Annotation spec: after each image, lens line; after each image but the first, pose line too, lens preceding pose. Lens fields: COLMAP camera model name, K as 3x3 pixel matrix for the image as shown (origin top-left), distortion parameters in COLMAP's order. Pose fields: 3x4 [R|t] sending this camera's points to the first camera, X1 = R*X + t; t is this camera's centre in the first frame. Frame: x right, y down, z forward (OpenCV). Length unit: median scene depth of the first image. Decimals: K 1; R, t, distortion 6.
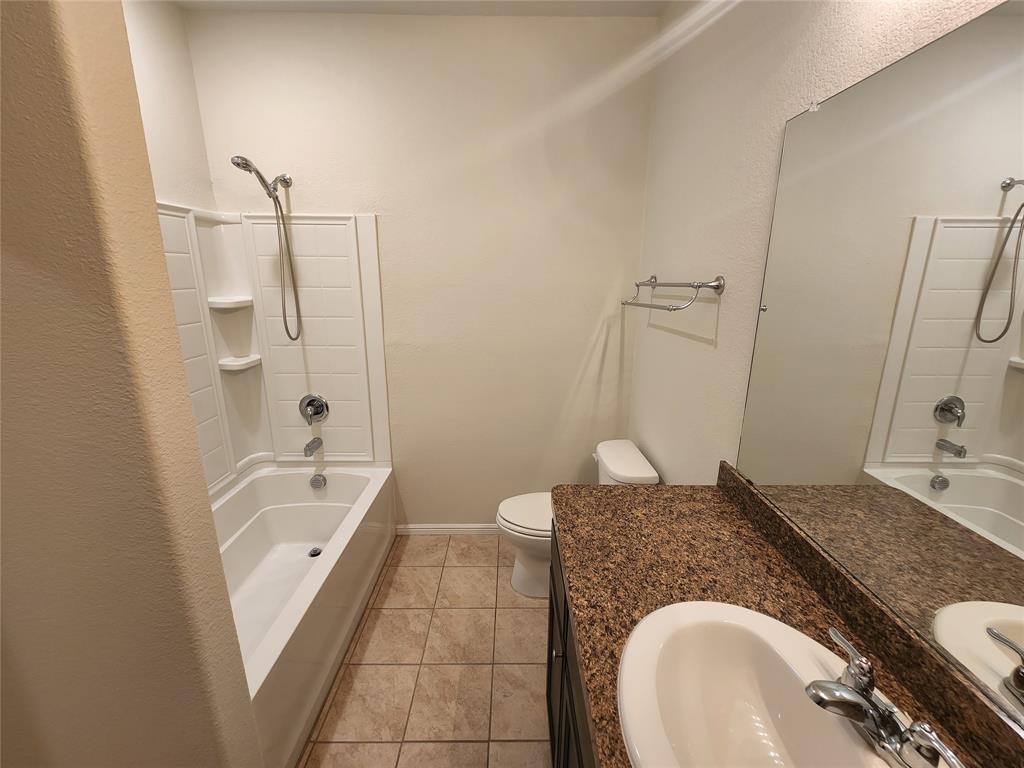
lens RADIAL K [[423.4, 0, 512.5], [0, 423.4, 382.8], [0, 0, 1]] dist [-0.003577, 0.001193]
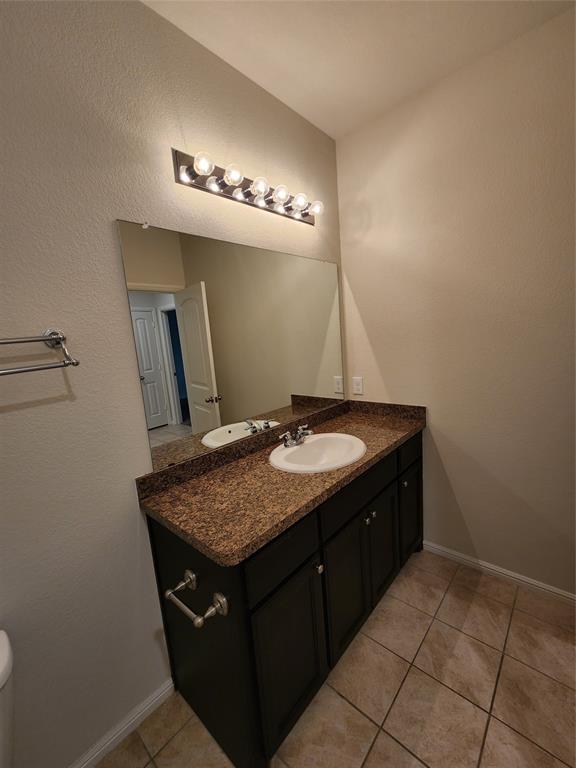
lens RADIAL K [[317.6, 0, 288.1], [0, 317.6, 383.6], [0, 0, 1]] dist [-0.003577, 0.001193]
pose [[-0.737676, -0.050890, 0.673234, -0.267053], [0.240030, 0.912243, 0.331962, -0.167557], [-0.631046, 0.406476, -0.660725, 0.787812]]
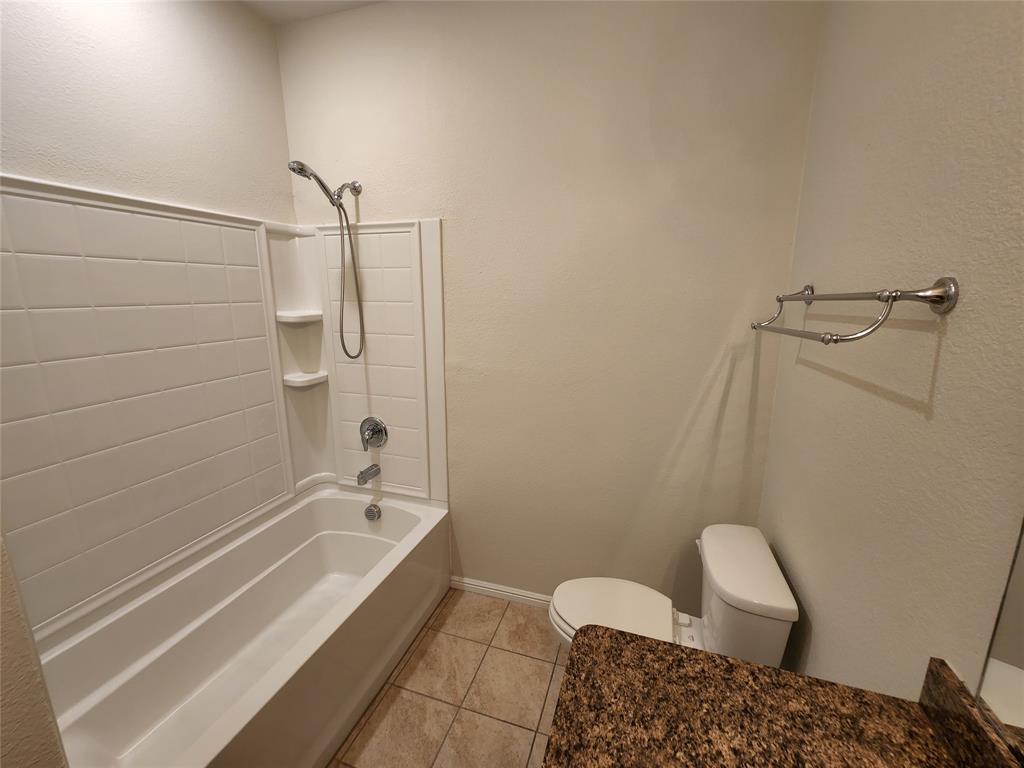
lens RADIAL K [[423.4, 0, 512.4], [0, 423.4, 381.9], [0, 0, 1]] dist [-0.003577, 0.001193]
pose [[0.947723, 0.063413, -0.312731, 0.110844], [-0.077391, 0.996472, -0.032476, -0.048682], [0.309568, 0.054981, 0.949286, 0.246878]]
